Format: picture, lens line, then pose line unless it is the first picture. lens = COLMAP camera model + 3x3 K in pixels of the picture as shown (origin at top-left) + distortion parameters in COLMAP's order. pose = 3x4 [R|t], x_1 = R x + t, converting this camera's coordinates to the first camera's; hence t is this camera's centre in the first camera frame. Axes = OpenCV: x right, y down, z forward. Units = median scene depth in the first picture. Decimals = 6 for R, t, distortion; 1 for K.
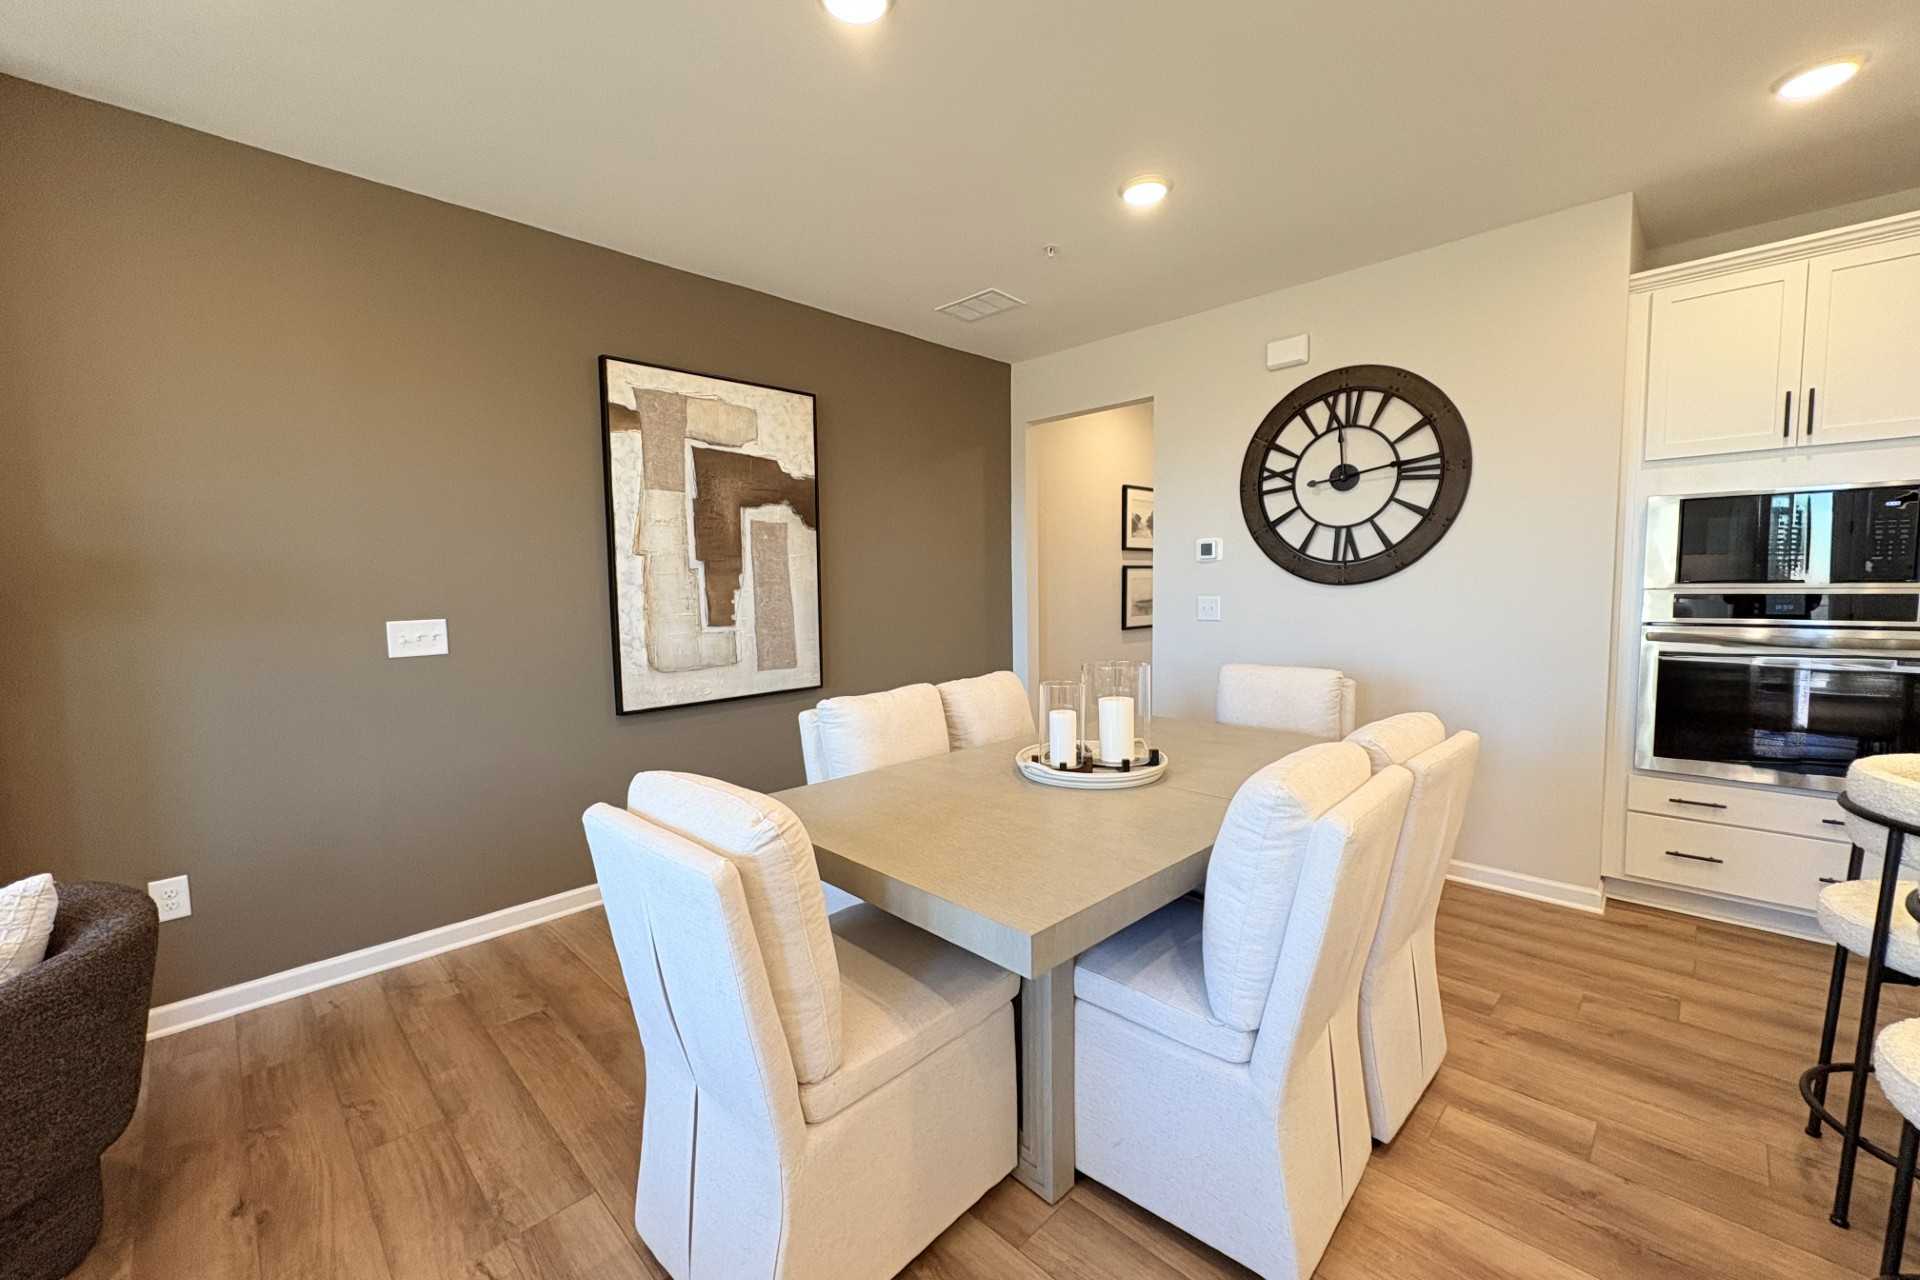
lens RADIAL K [[758.5, 0, 955.6], [0, 758.5, 640.5], [0, 0, 1]] dist [0.001374, -0.000041]
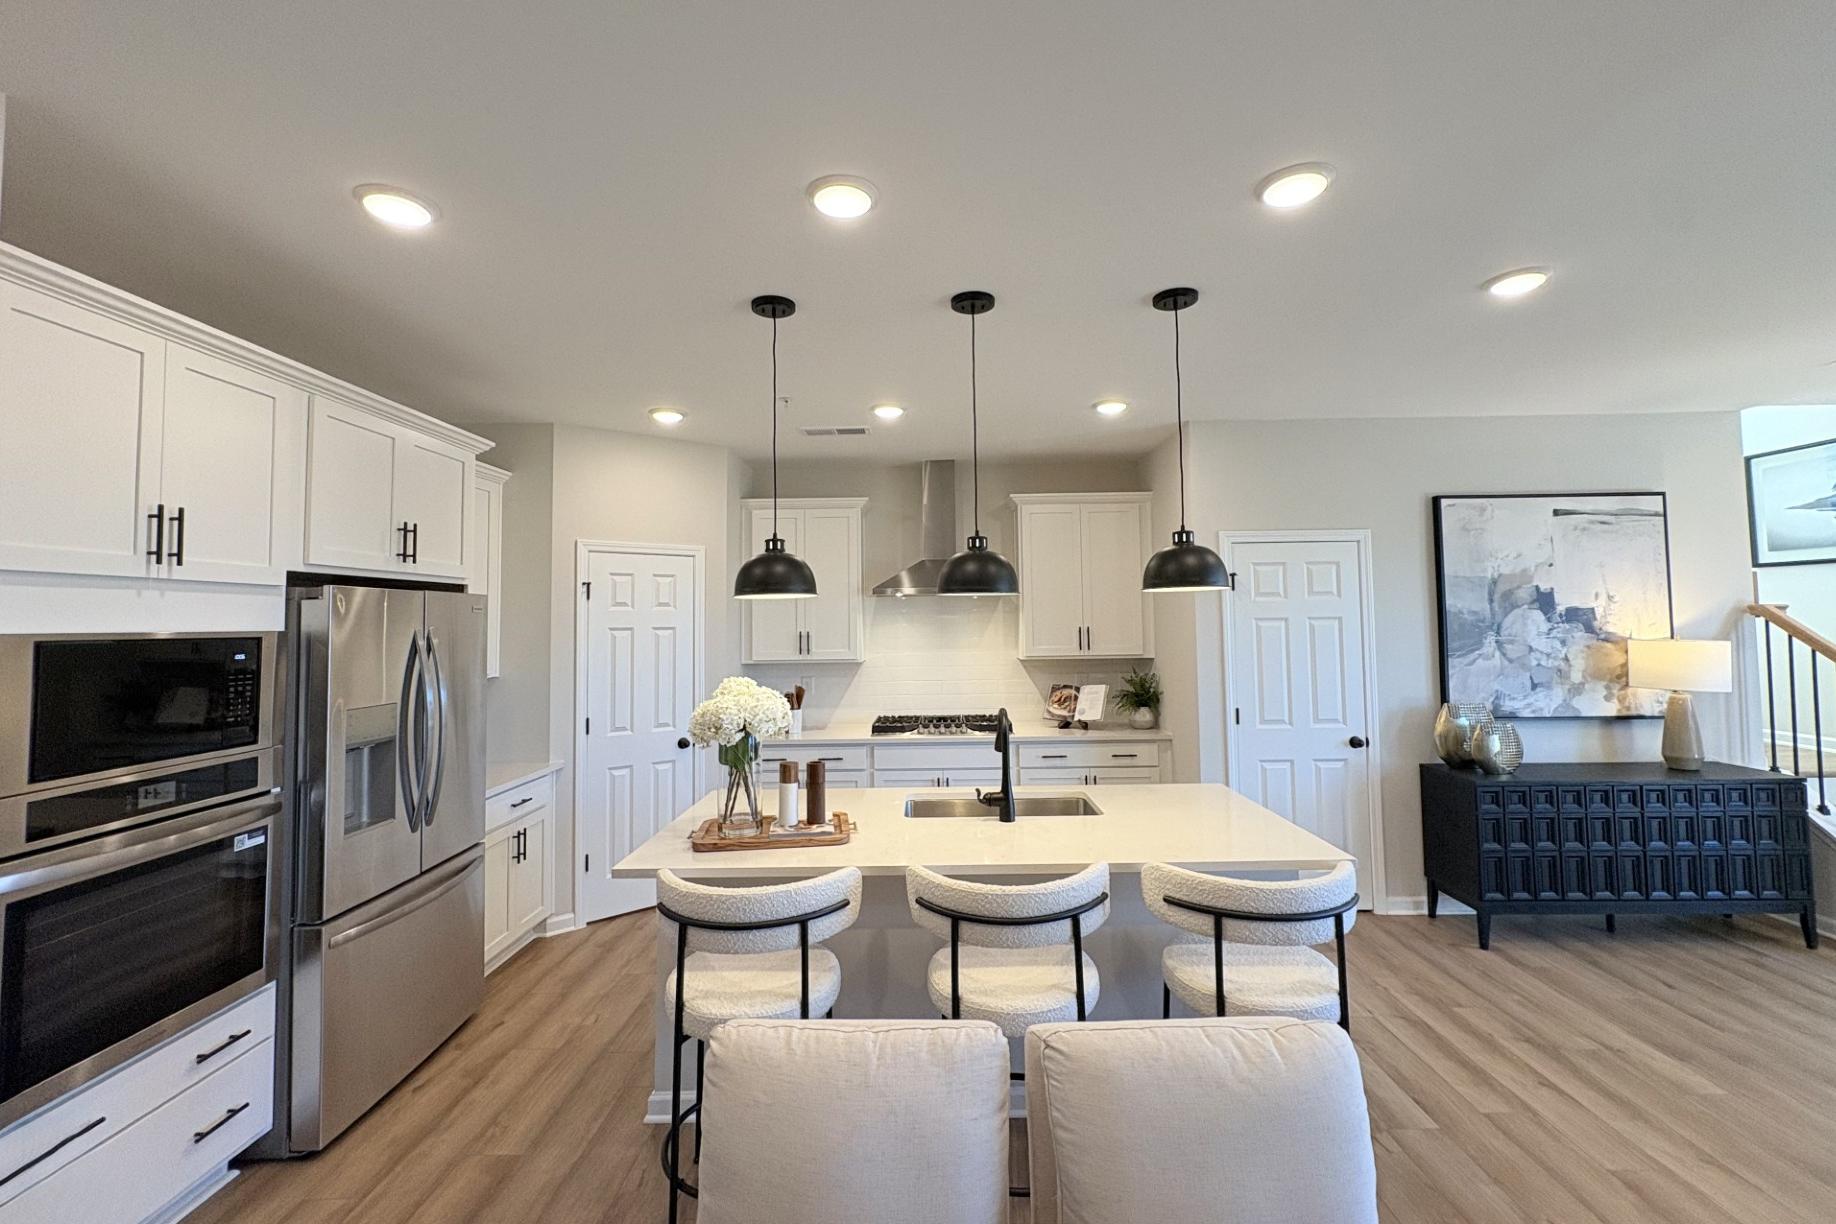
lens RADIAL K [[757.6, 0, 921.5], [0, 757.6, 587.5], [0, 0, 1]] dist [-0.000616, -0.000285]
pose [[-0.695079, 0.054528, 0.716863, 0.046233], [0.076039, 0.997103, -0.002115, -0.187599], [-0.714901, 0.053040, -0.697211, 0.986938]]
